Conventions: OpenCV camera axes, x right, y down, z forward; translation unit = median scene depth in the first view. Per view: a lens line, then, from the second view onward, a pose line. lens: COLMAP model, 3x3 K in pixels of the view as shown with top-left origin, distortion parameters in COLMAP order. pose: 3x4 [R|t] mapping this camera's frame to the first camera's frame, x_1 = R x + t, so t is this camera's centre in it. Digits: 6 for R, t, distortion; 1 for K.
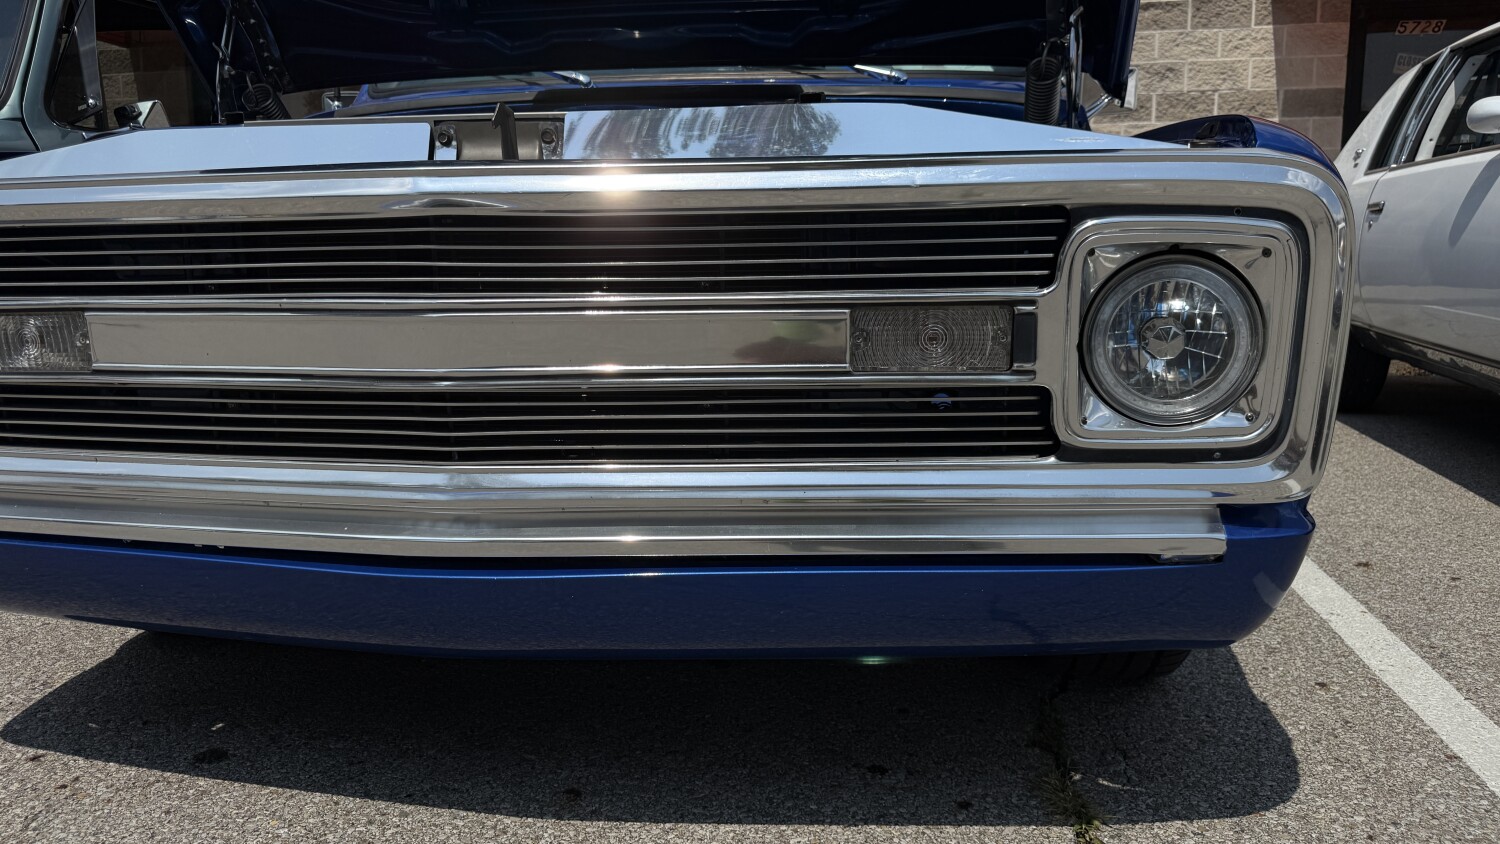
lens RADIAL K [[1109.6, 0, 747.3], [0, 1109.6, 417.4], [0, 0, 1]] dist [0.030111, -0.063496]
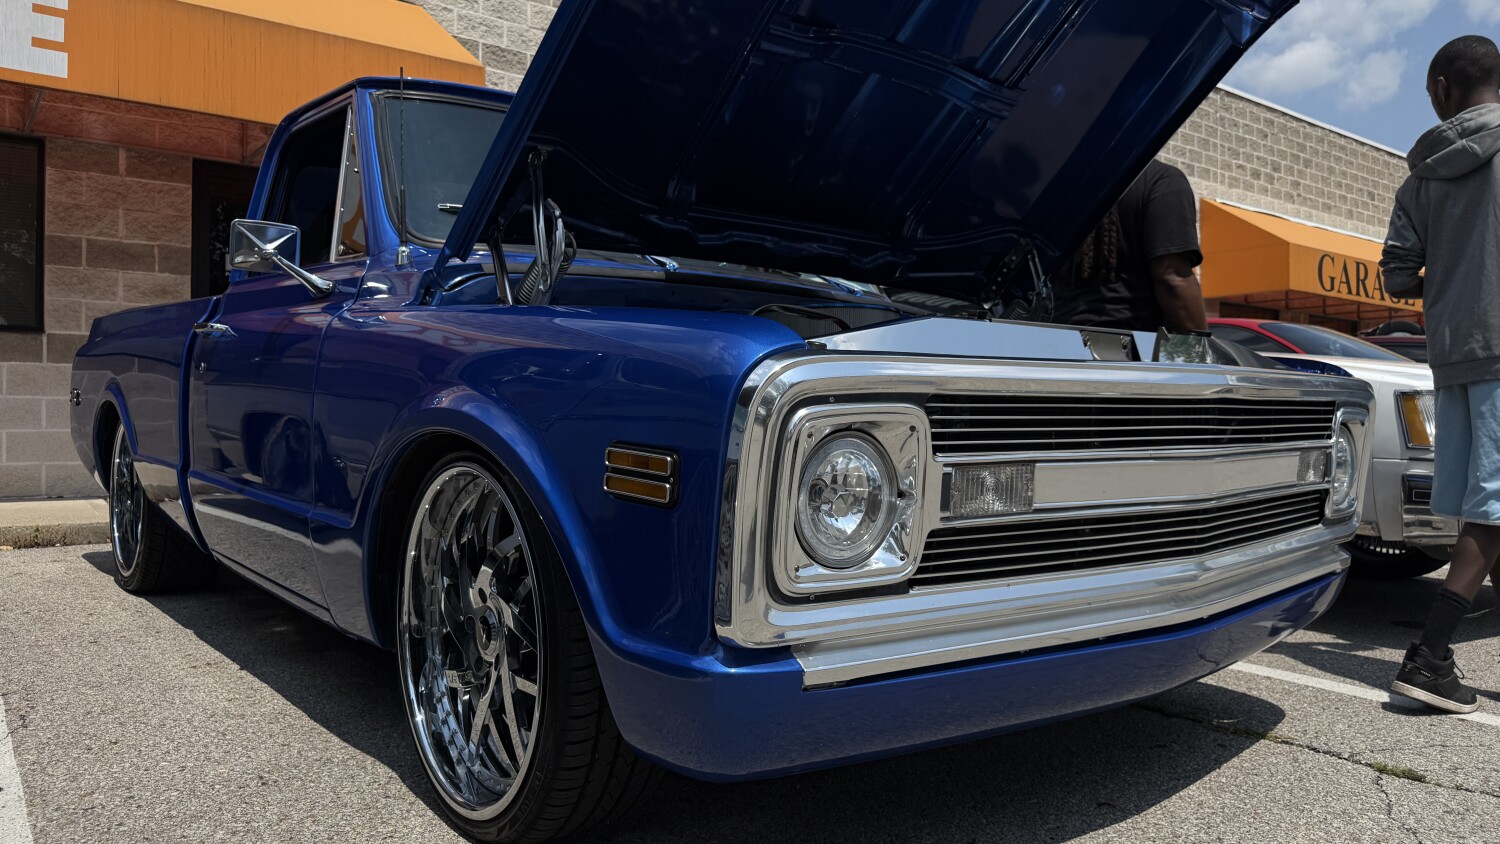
lens RADIAL K [[1109.6, 0, 746.7], [0, 1109.6, 427.6], [0, 0, 1]] dist [0.030111, -0.063496]
pose [[0.644053, 0.005885, 0.764959, -1.468335], [0.112053, 0.988459, -0.101948, -0.036245], [-0.756730, 0.151376, 0.635960, 0.368311]]
